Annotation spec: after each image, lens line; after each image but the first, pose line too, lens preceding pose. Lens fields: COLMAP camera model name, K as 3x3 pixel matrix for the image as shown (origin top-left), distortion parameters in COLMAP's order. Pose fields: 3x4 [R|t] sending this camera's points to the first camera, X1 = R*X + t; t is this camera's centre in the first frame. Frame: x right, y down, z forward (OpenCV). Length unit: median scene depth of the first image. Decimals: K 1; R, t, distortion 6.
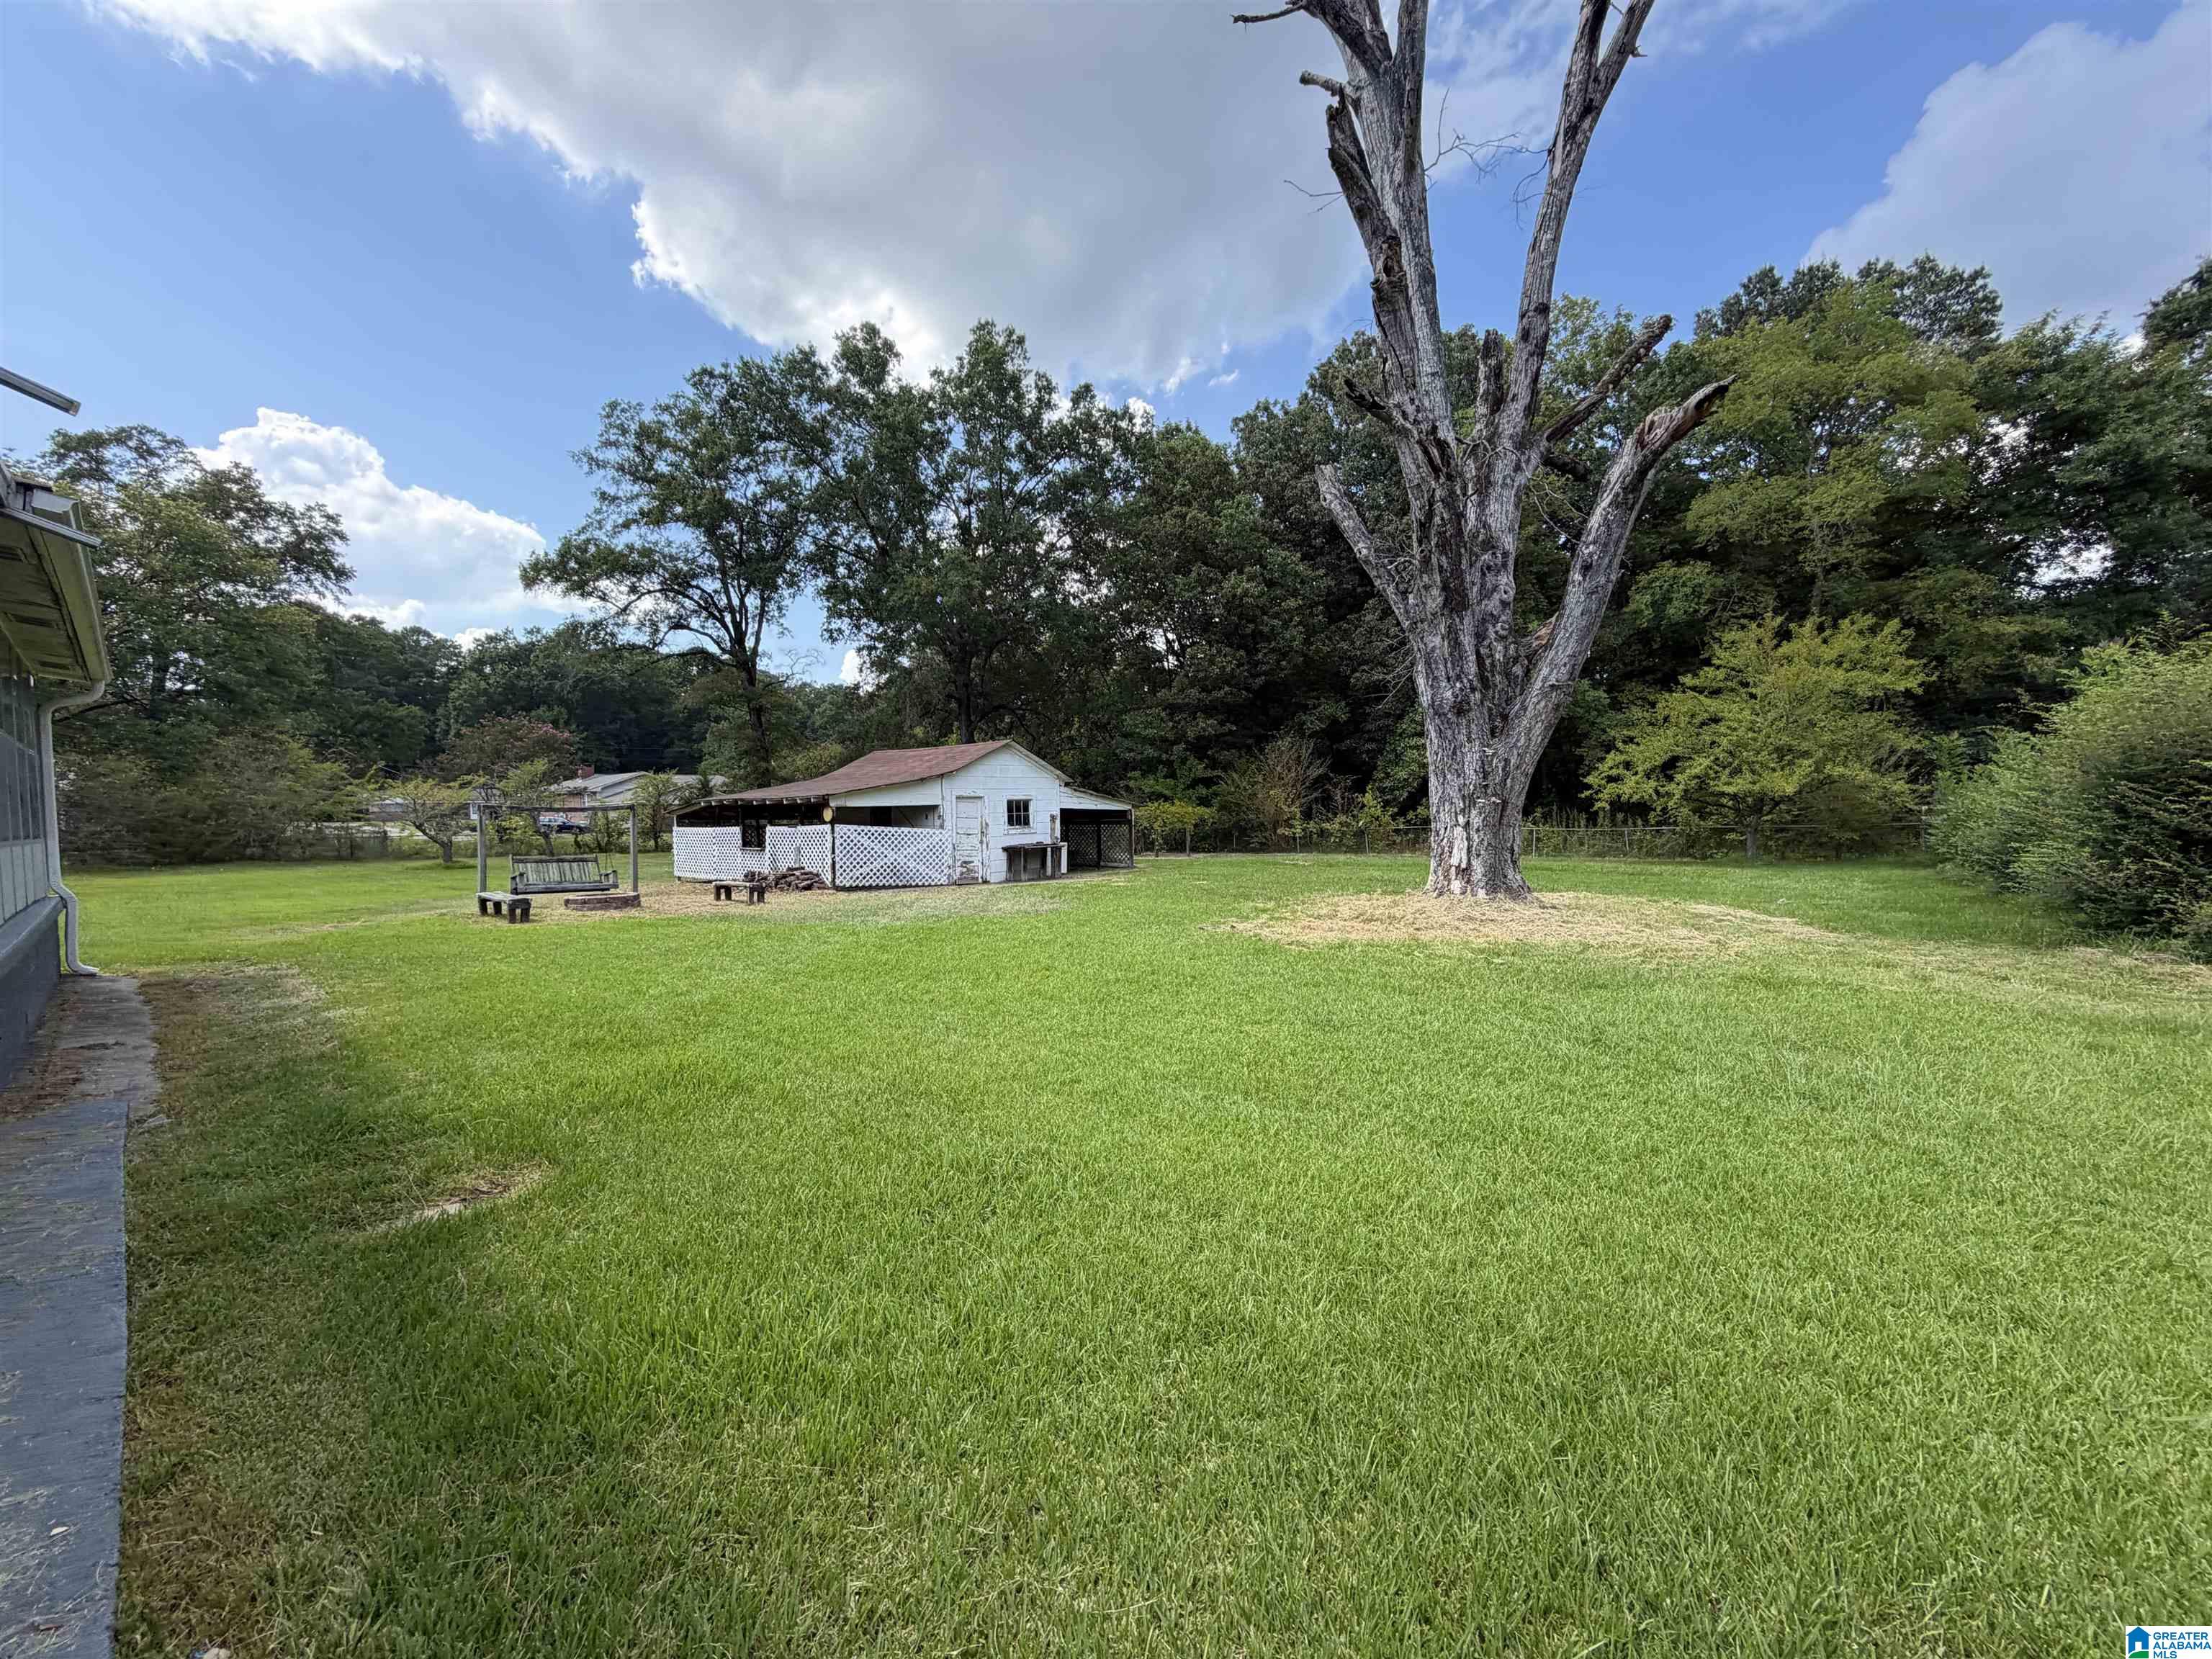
lens RADIAL K [[879.1, 0, 1108.2], [0, 879.1, 831.2], [0, 0, 1]] dist [-0.001158, 0.000983]
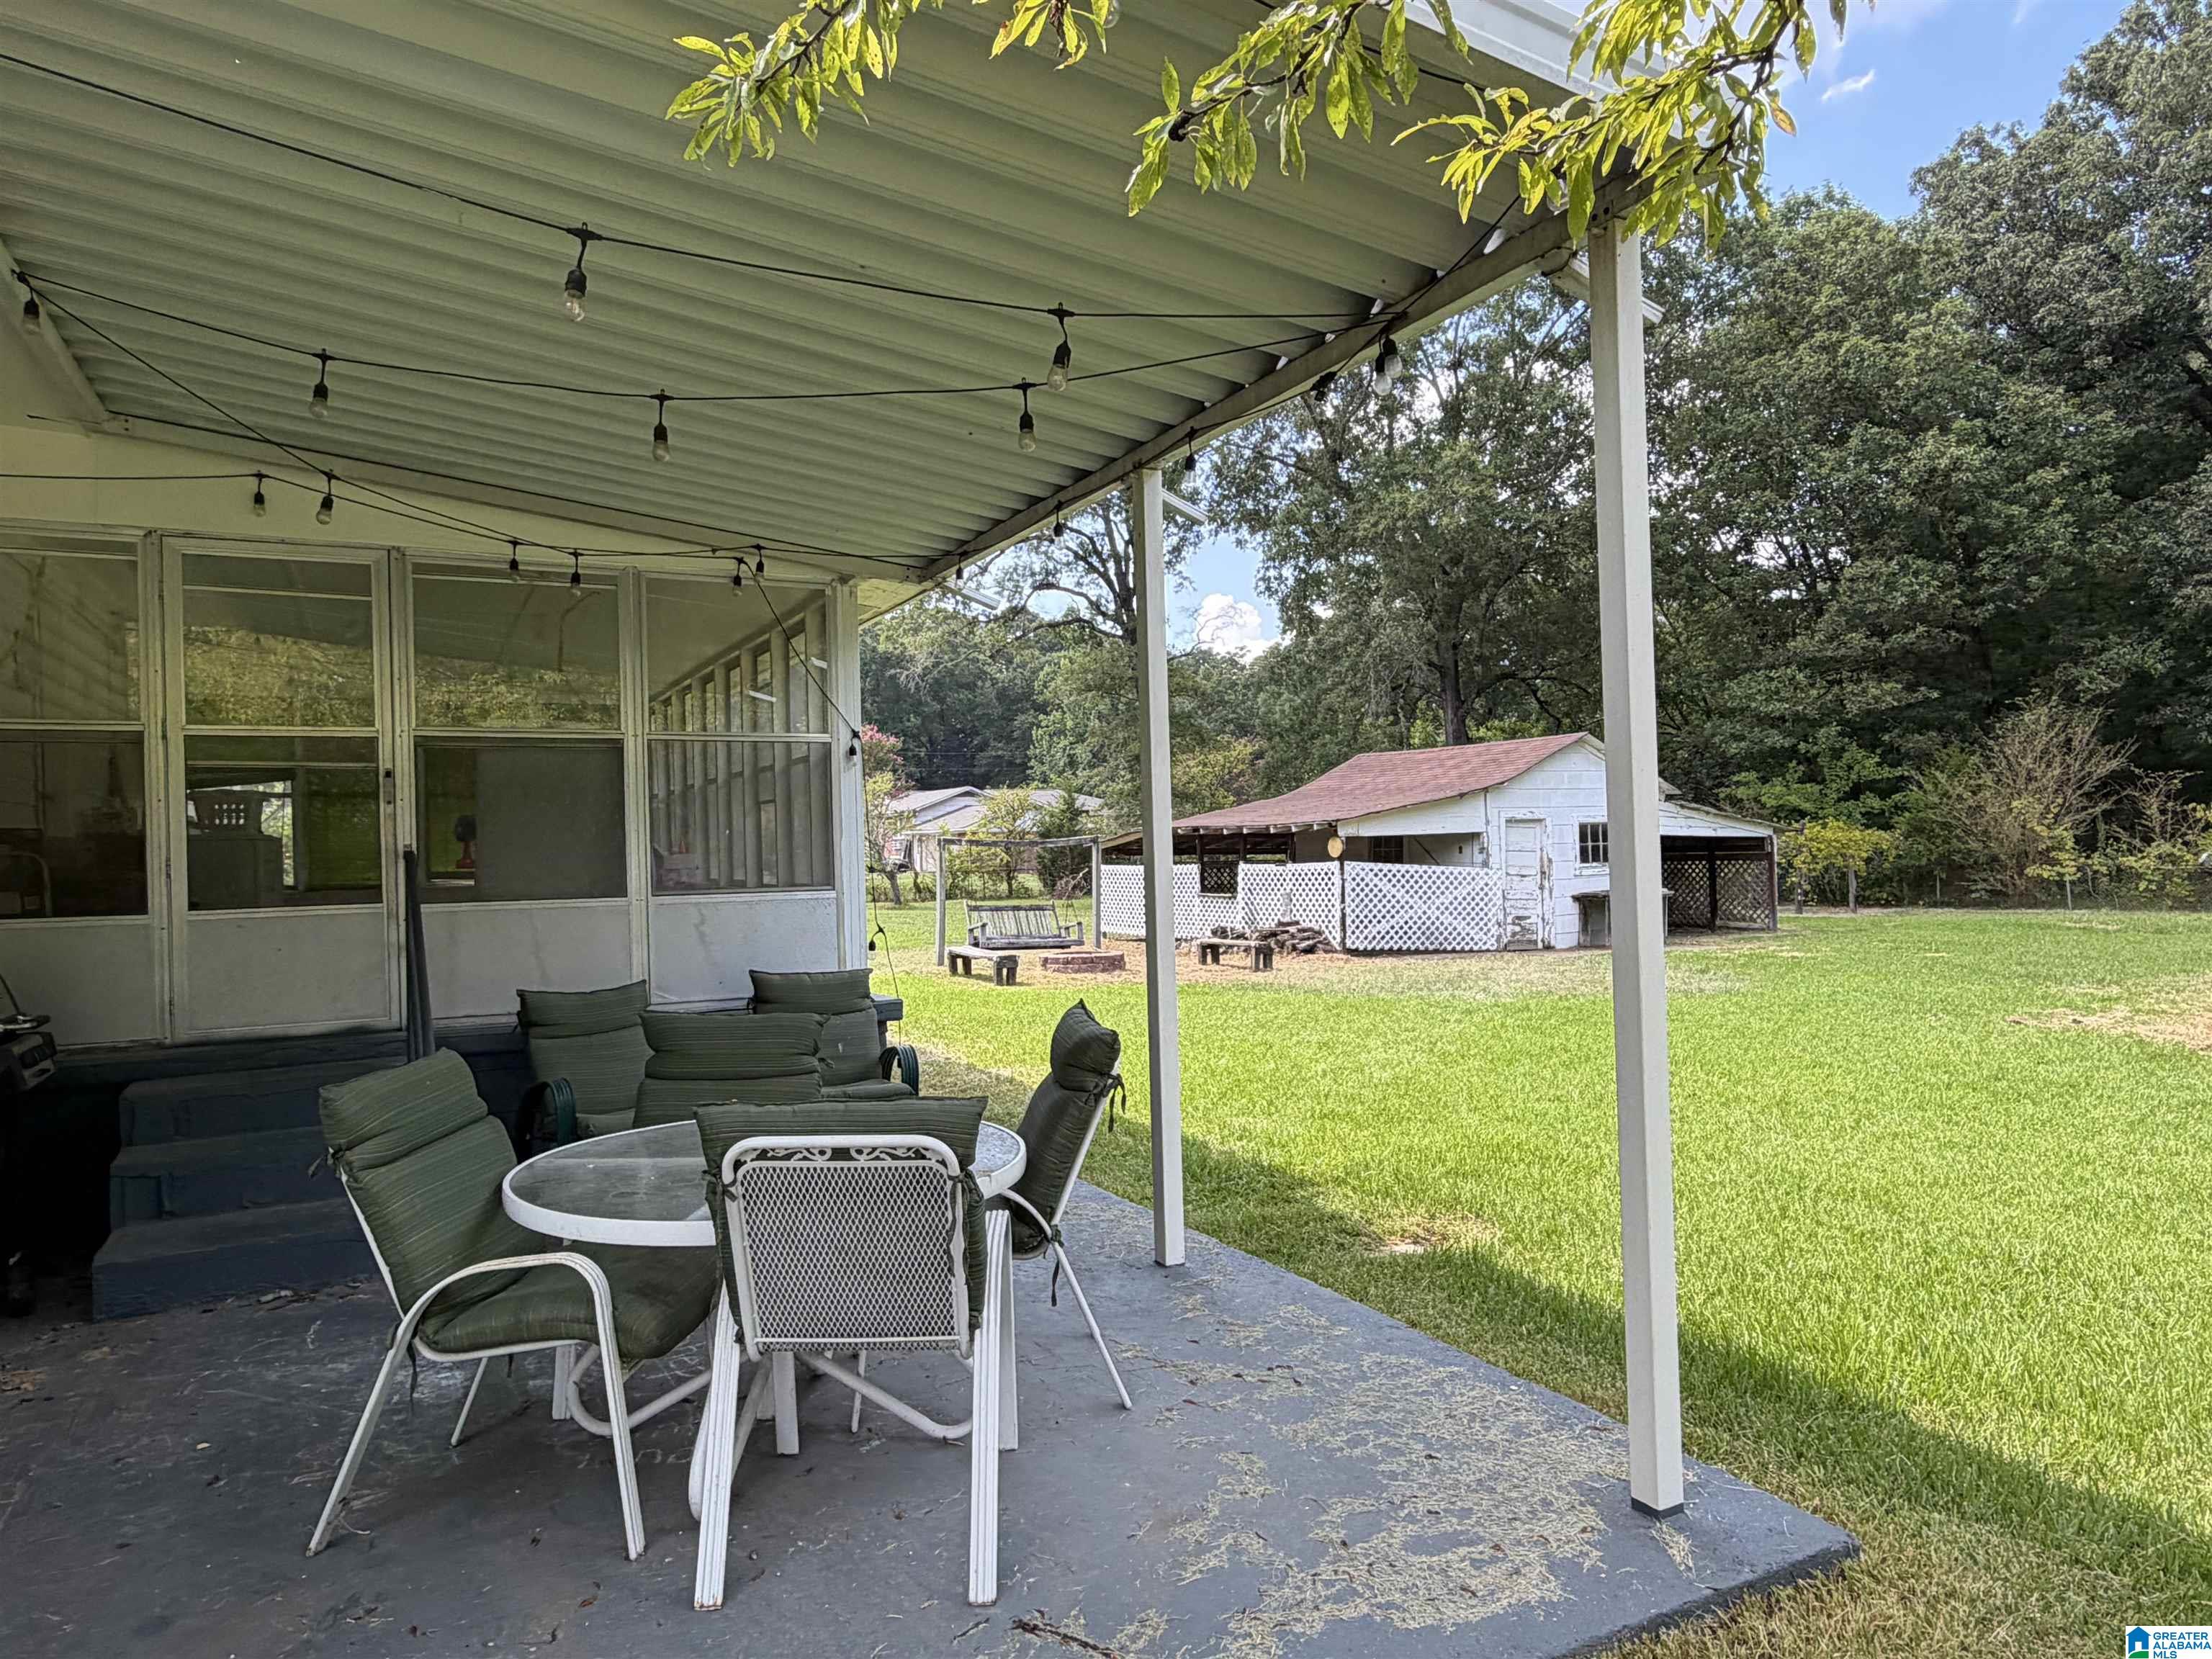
lens RADIAL K [[1402.9, 0, 1116.9], [0, 1402.9, 826.8], [0, 0, 1]] dist [-0.000310, 0.003203]
pose [[0.939504, -0.010079, -0.342389, -0.049992], [-0.000490, 0.999526, -0.030767, -0.000378], [0.342537, 0.029073, 0.939054, -0.063137]]
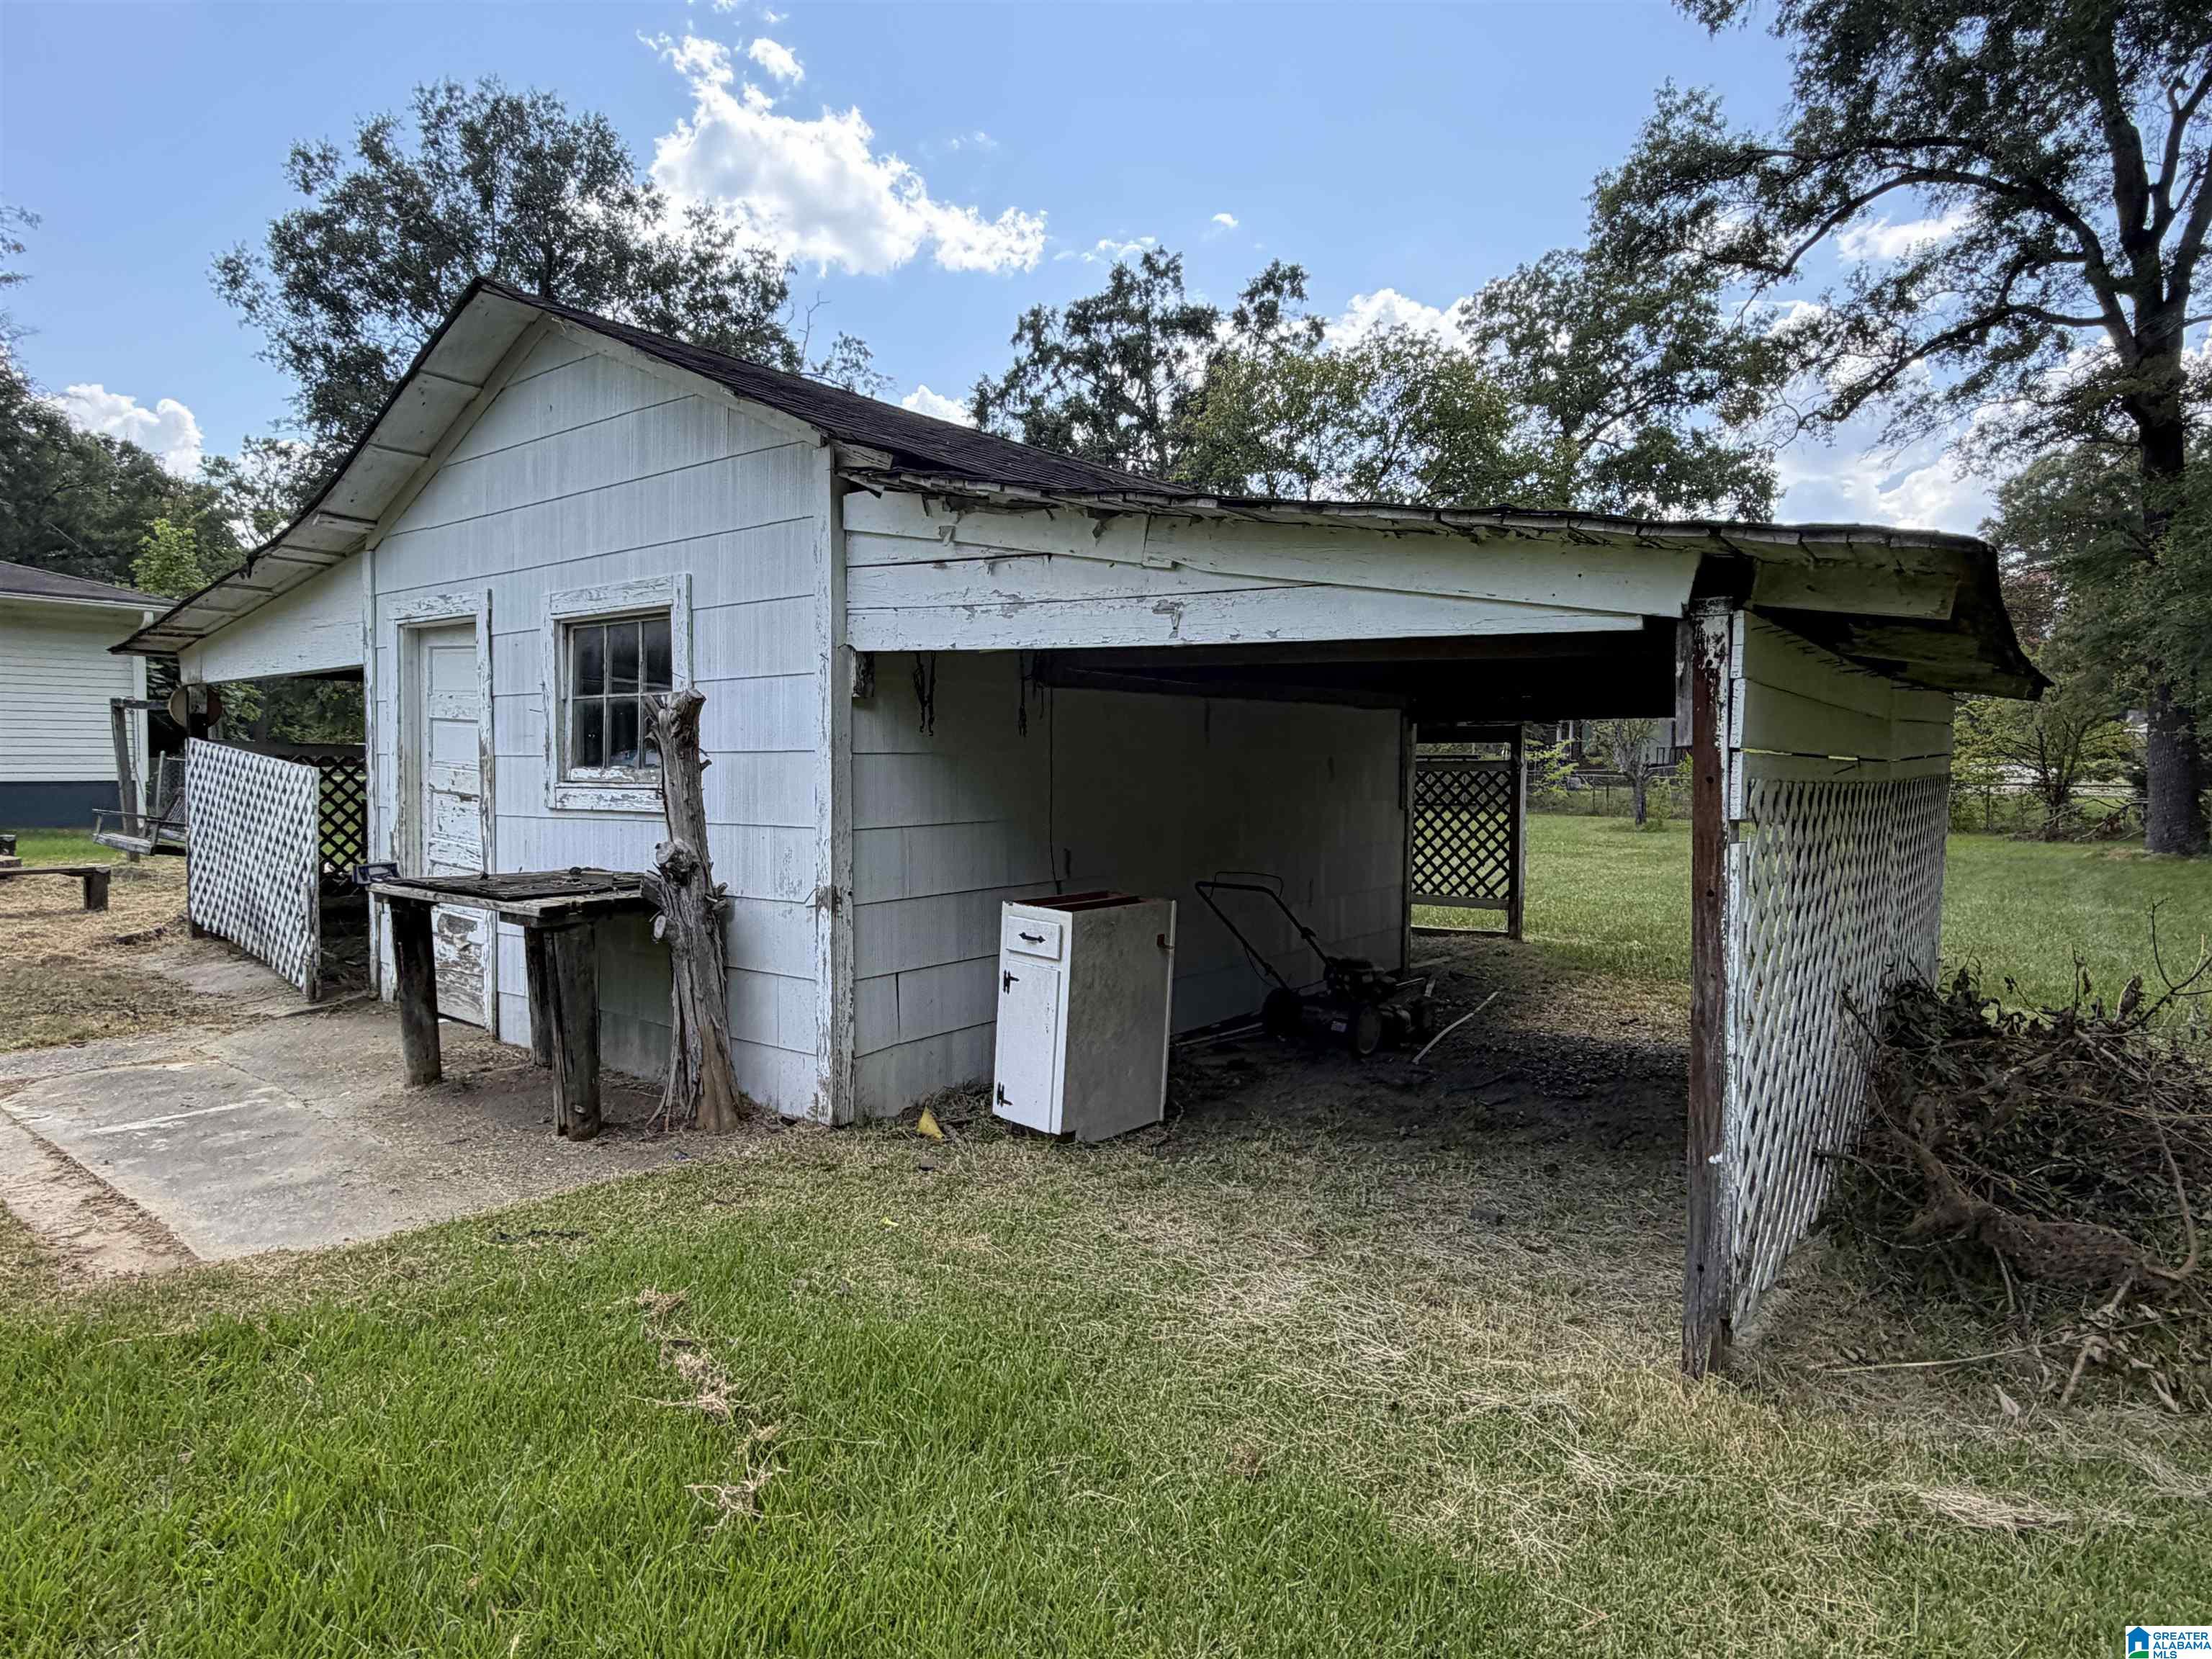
lens RADIAL K [[1259.1, 0, 1113.9], [0, 1259.1, 821.5], [0, 0, 1]] dist [-0.008728, -0.001506]
pose [[0.069301, 0.068502, -0.995241, 0.098216], [-0.029122, 0.997353, 0.066619, -0.009445], [0.997171, 0.024366, 0.071113, 0.682734]]
